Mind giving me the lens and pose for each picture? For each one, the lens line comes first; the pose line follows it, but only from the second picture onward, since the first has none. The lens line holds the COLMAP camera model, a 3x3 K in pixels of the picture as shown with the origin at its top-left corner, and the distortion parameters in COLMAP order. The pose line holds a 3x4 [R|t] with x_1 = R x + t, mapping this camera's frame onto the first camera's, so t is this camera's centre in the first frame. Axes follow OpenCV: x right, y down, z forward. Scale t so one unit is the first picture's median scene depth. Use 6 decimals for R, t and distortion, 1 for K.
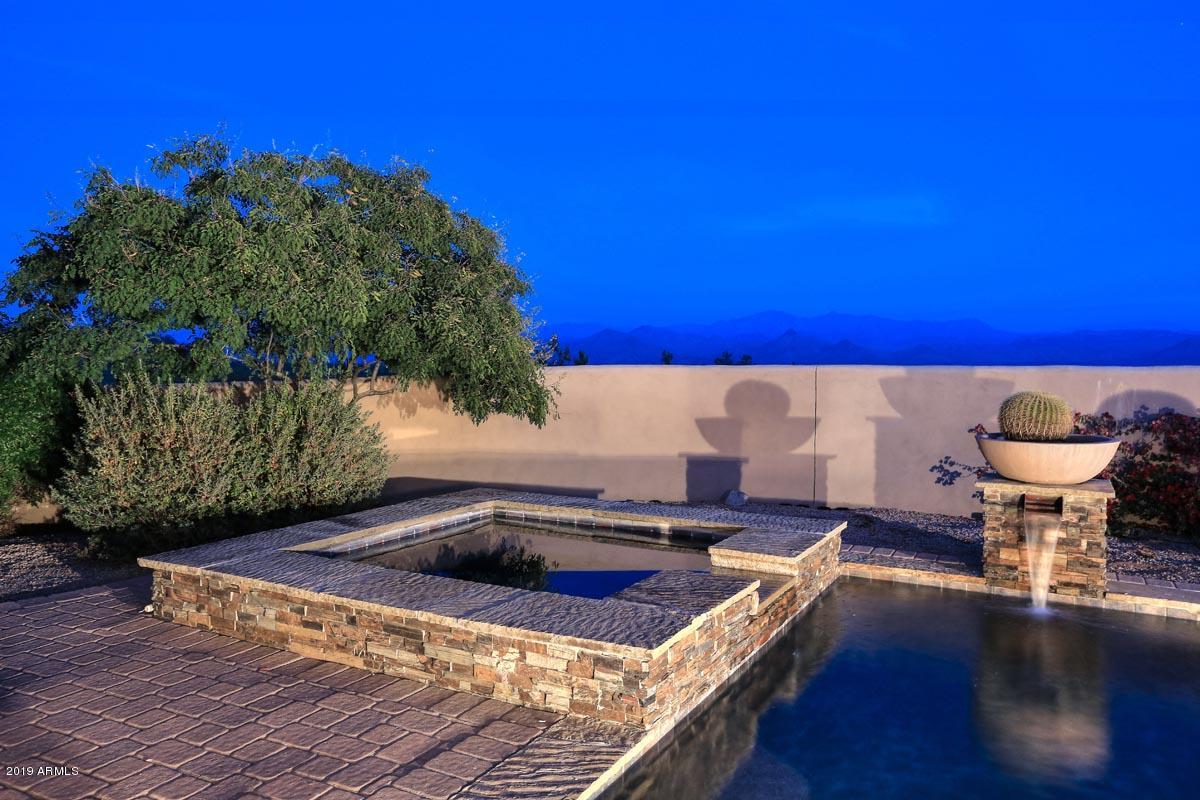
lens RADIAL K [[866.7, 0, 600.0], [0, 866.7, 400.0], [0, 0, 1]] dist [-0.097128, 0.158299]
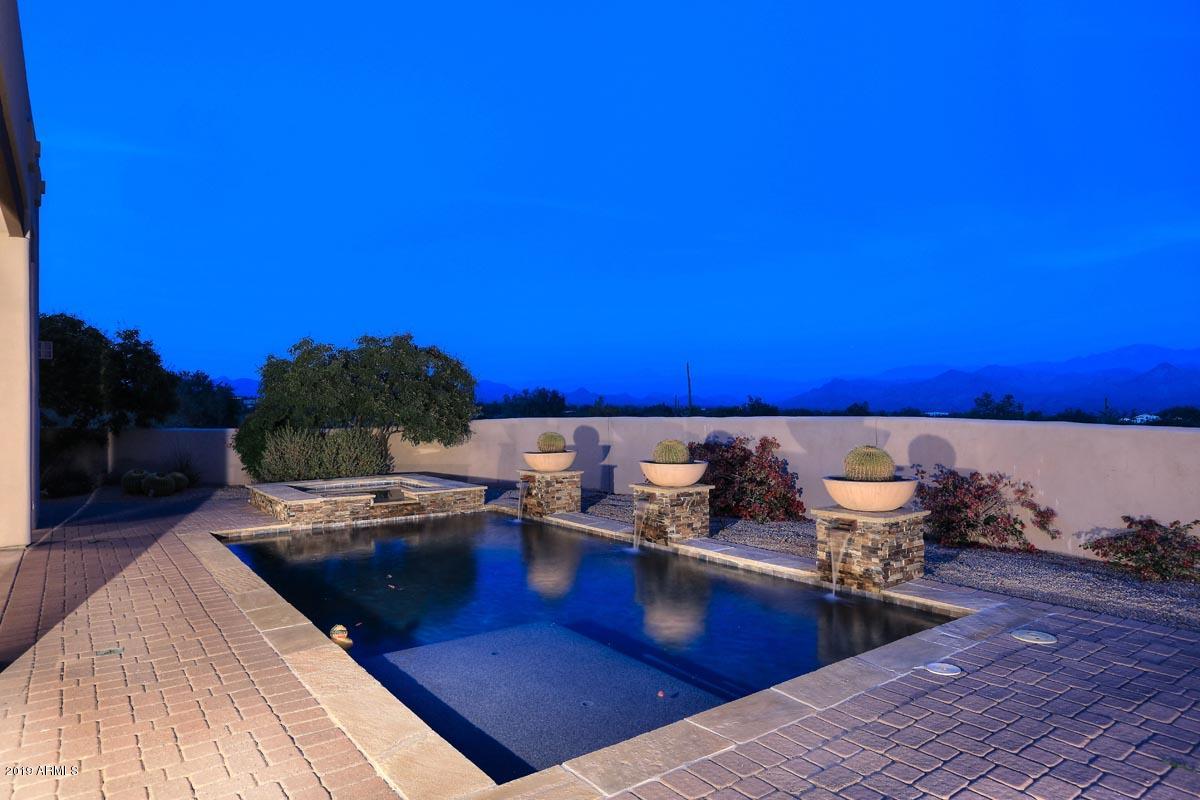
lens RADIAL K [[710.4, 0, 600.0], [0, 710.4, 400.0], [0, 0, 1]] dist [-0.037788, 0.000247]
pose [[0.917802, -0.019832, -0.396543, 1.526818], [-0.000219, 0.998726, -0.050455, 0.000075], [0.397038, 0.046395, 0.916629, -0.788774]]
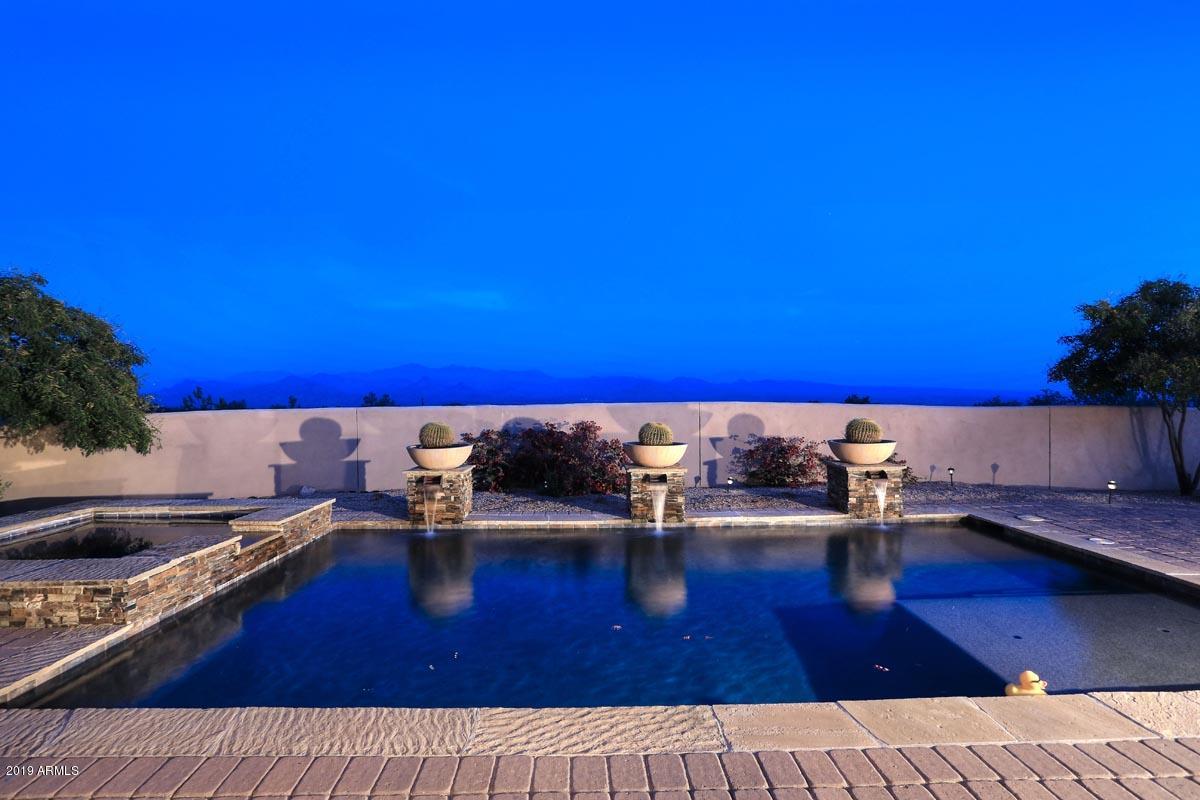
lens RADIAL K [[549.3, 0, 600.0], [0, 549.3, 400.0], [0, 0, 1]] dist [-0.046798, 0.011449]
pose [[0.861304, -0.016284, 0.507828, 0.212901], [0.036144, 0.998918, -0.029271, -0.012258], [-0.506802, 0.043567, 0.860961, -0.296433]]
